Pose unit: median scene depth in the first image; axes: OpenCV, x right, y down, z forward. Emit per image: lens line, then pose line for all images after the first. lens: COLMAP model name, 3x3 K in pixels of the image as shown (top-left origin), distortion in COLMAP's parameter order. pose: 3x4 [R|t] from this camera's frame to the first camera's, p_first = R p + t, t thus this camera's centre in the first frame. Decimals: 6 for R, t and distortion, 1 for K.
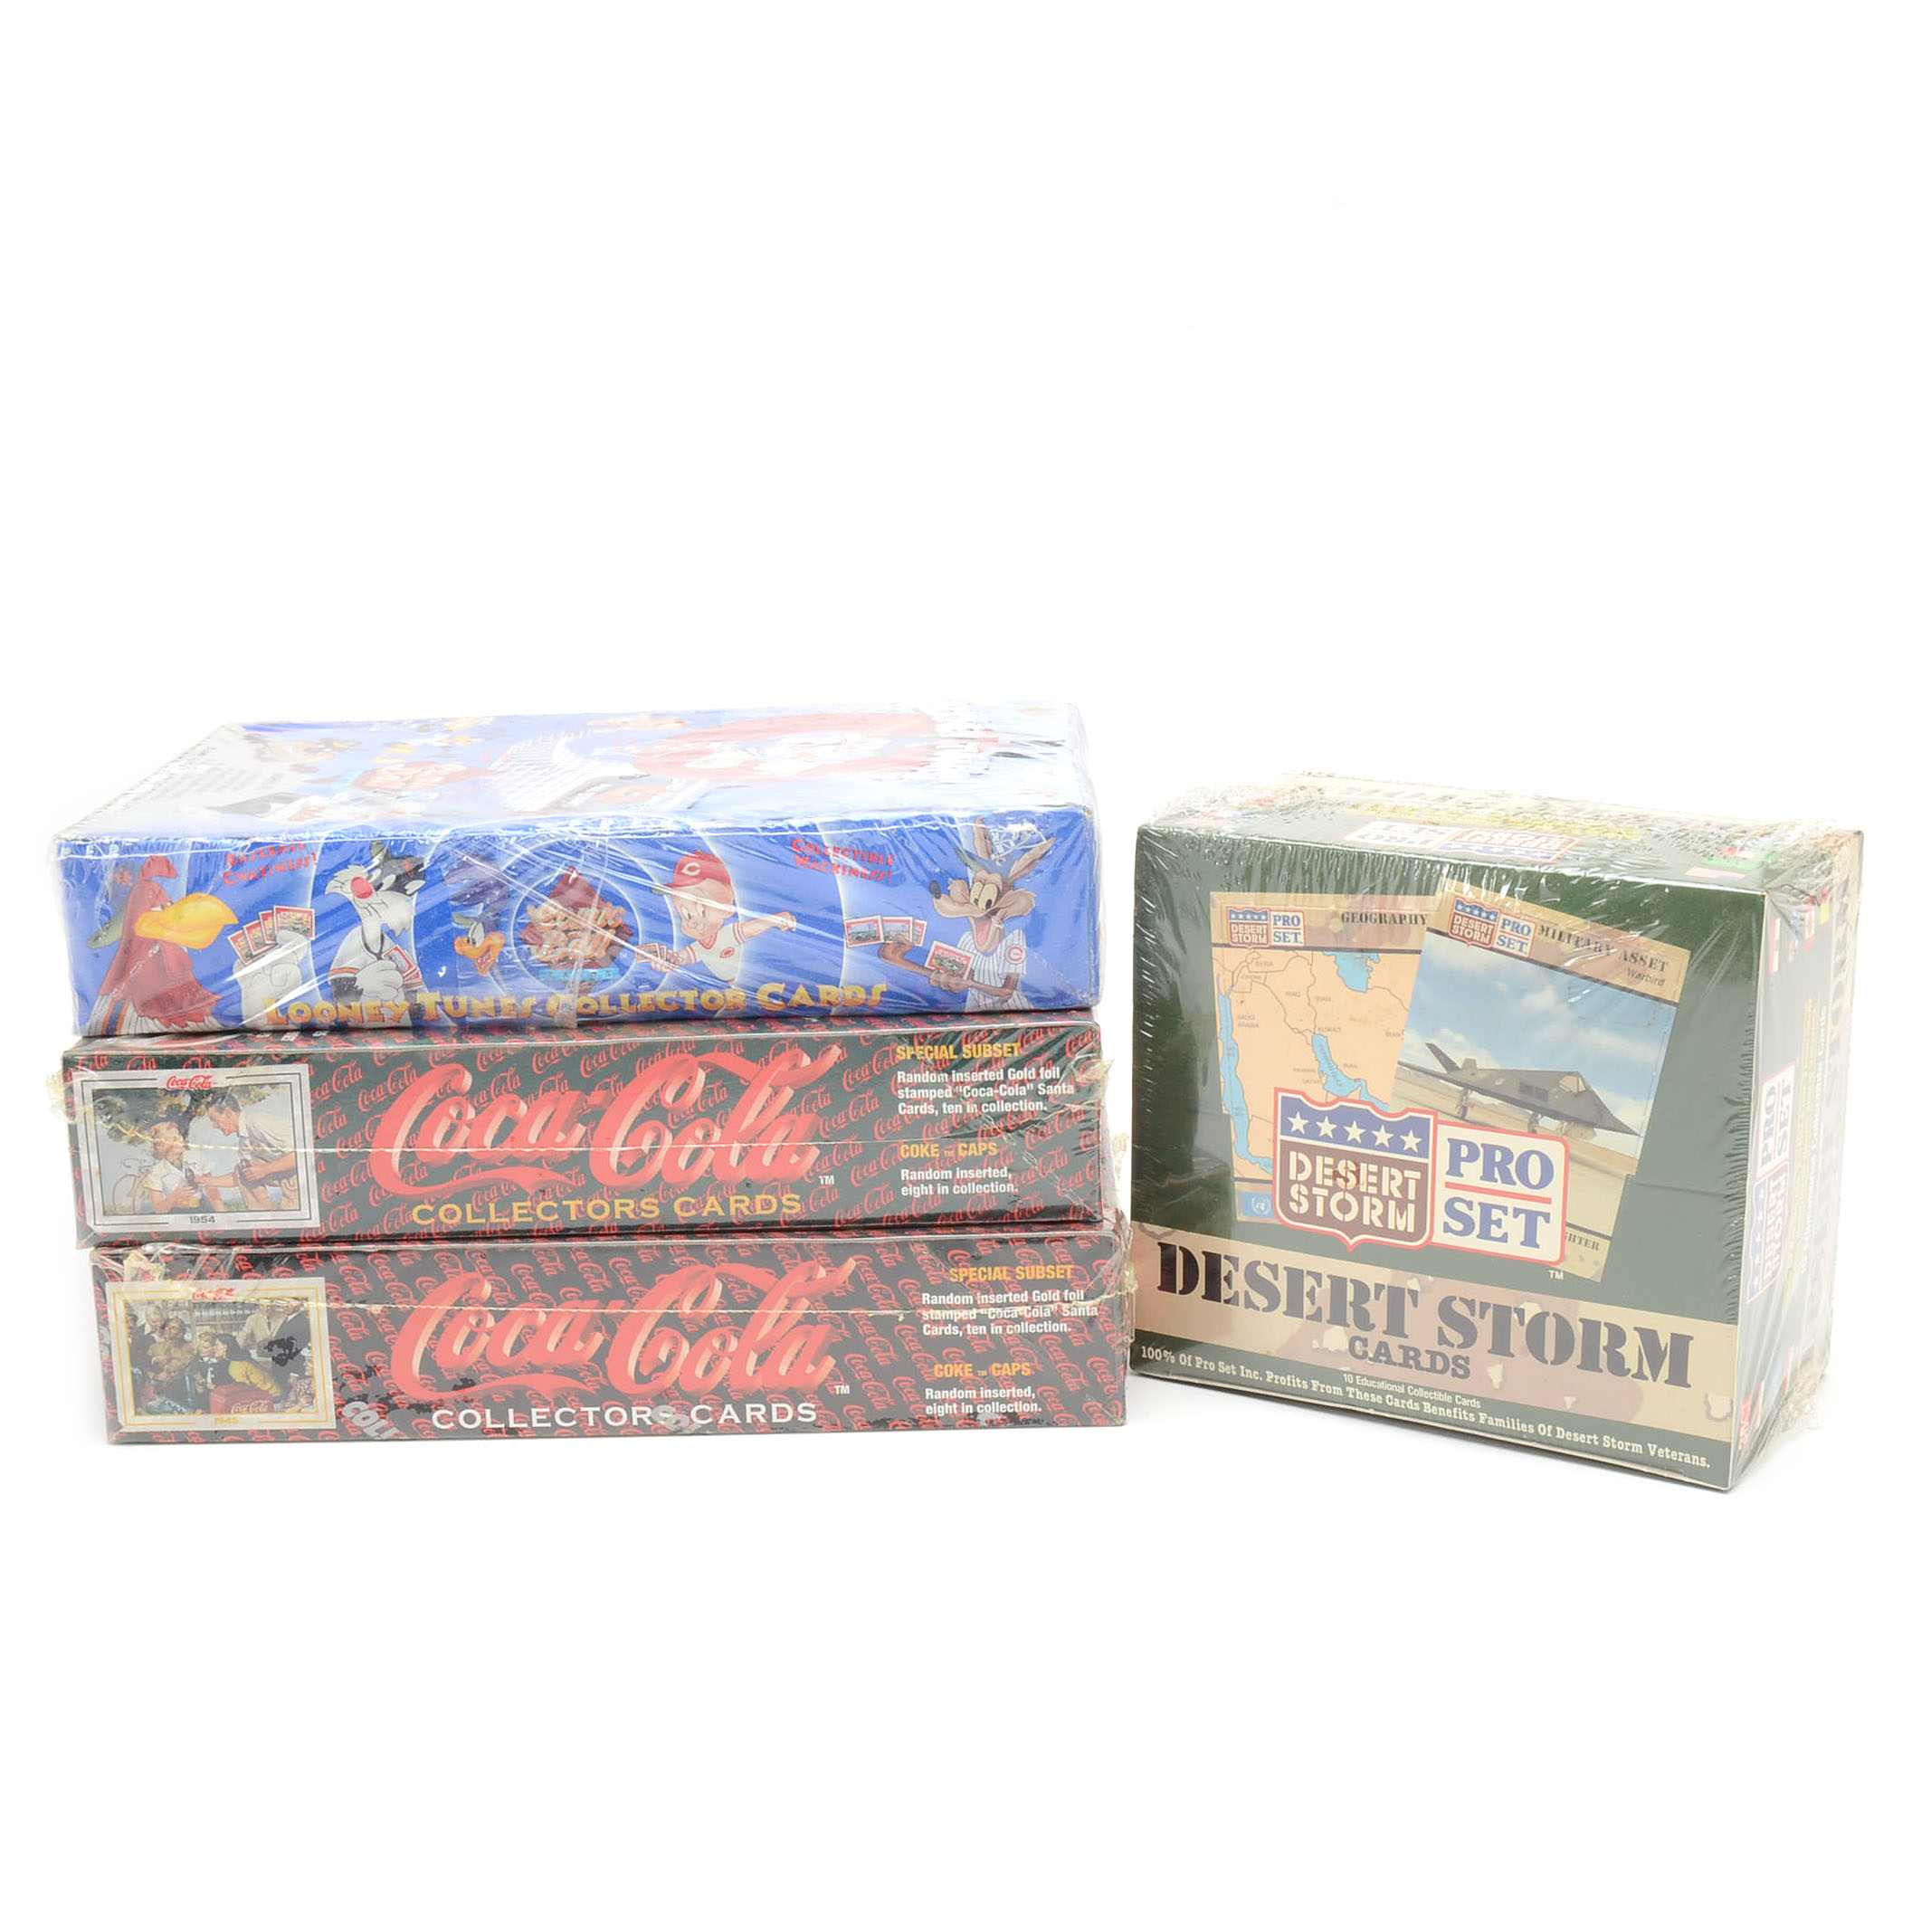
lens RADIAL K [[2490.9, 0, 965.6], [0, 2490.9, 961.2], [0, 0, 1]] dist [-0.127802, 0.000000]
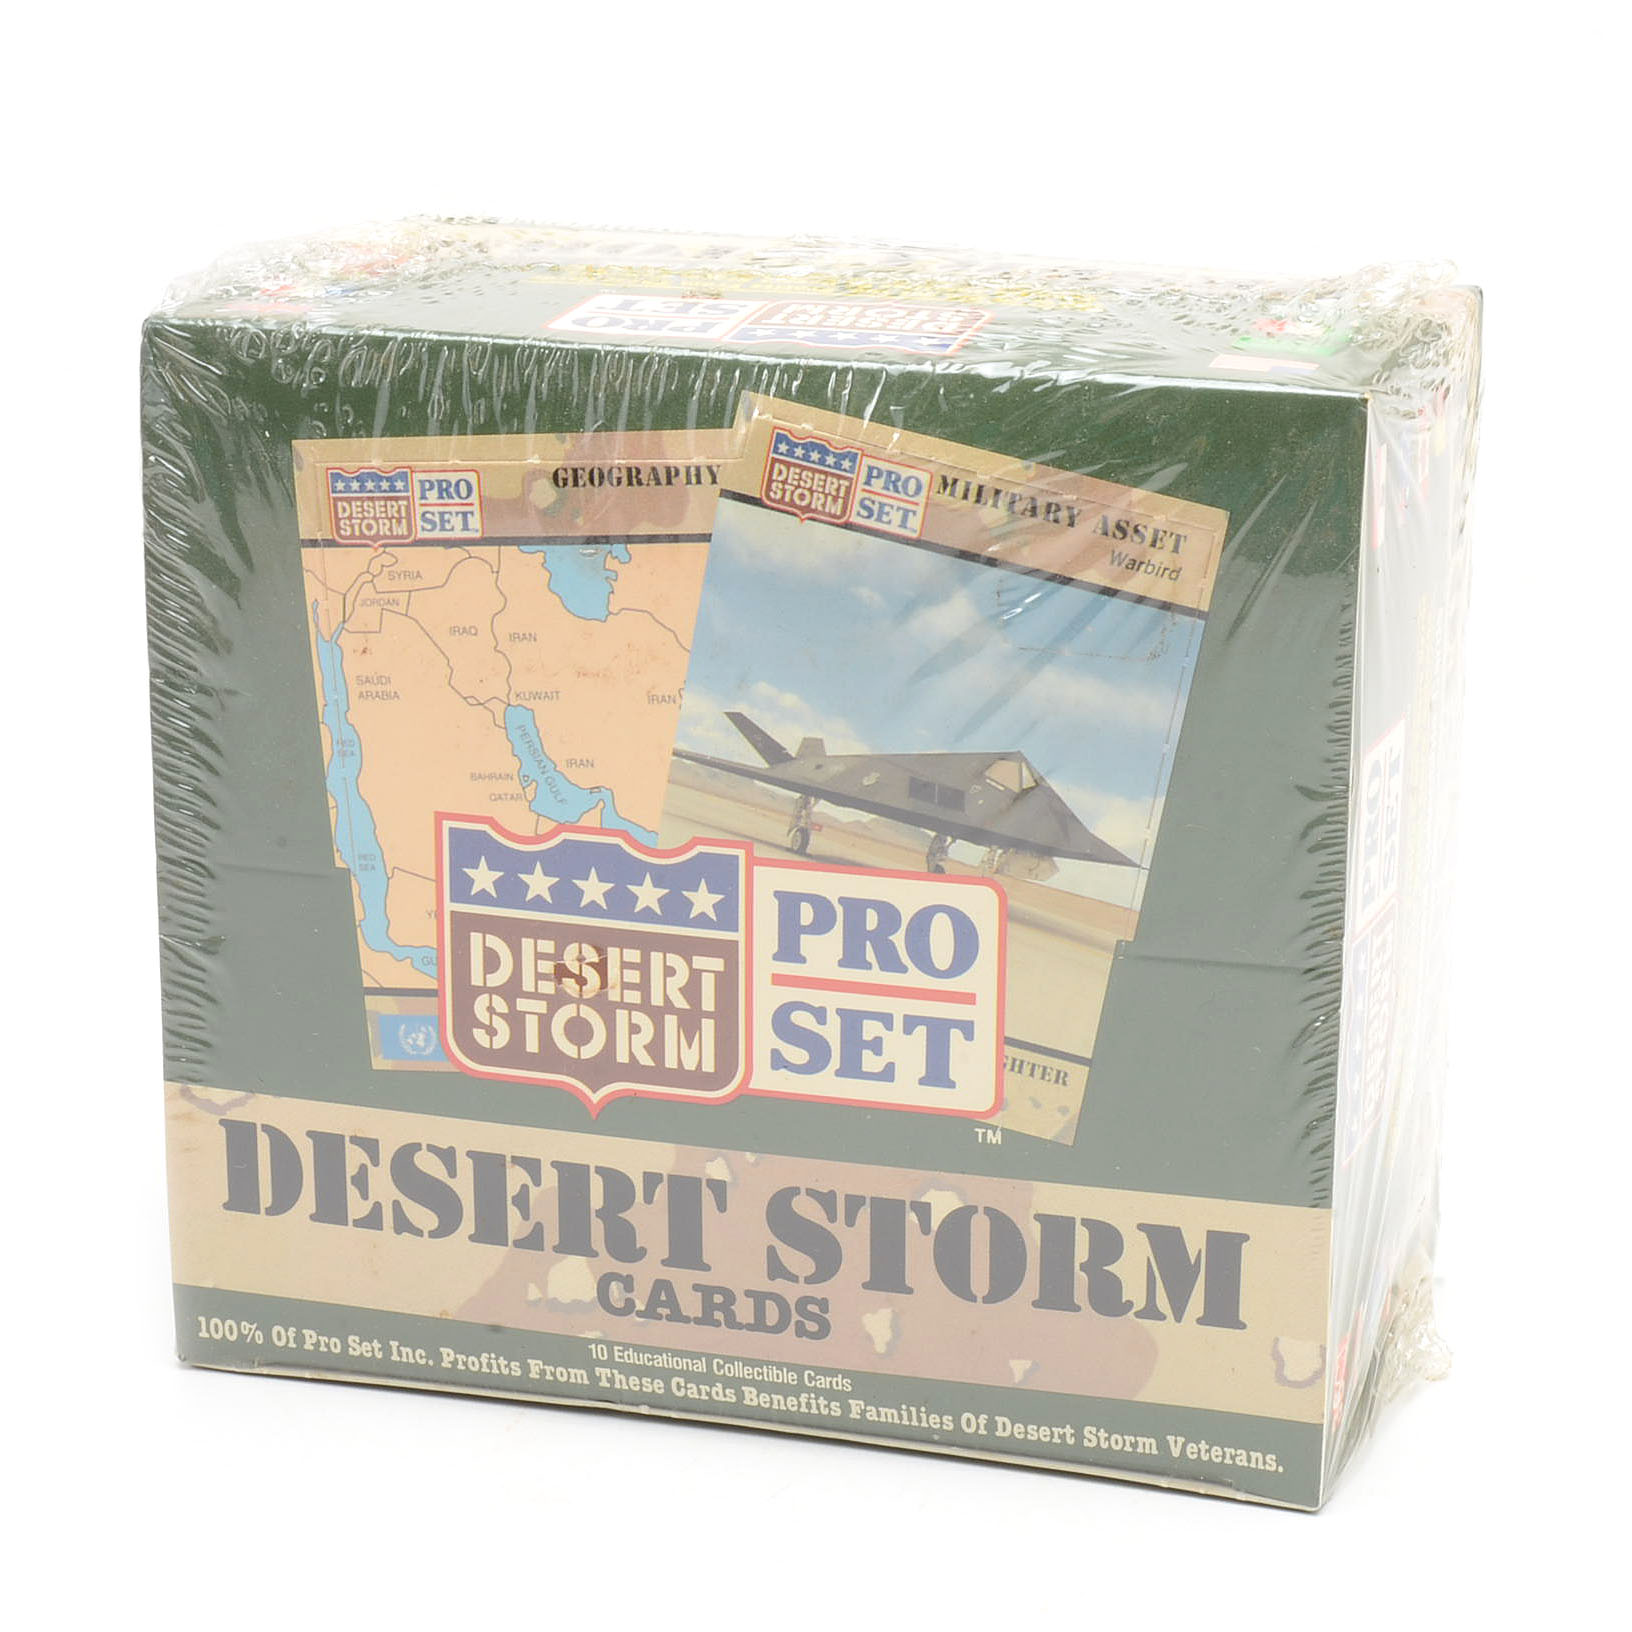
lens RADIAL K [[4270.2, 0, 816.1], [0, 4270.2, 820.0], [0, 0, 1]] dist [-0.082422, 0.000000]
pose [[0.971554, -0.057256, 0.229792, -0.003830], [0.044736, 0.997235, 0.059335, 0.003086], [-0.232554, -0.047368, 0.971429, 0.118090]]
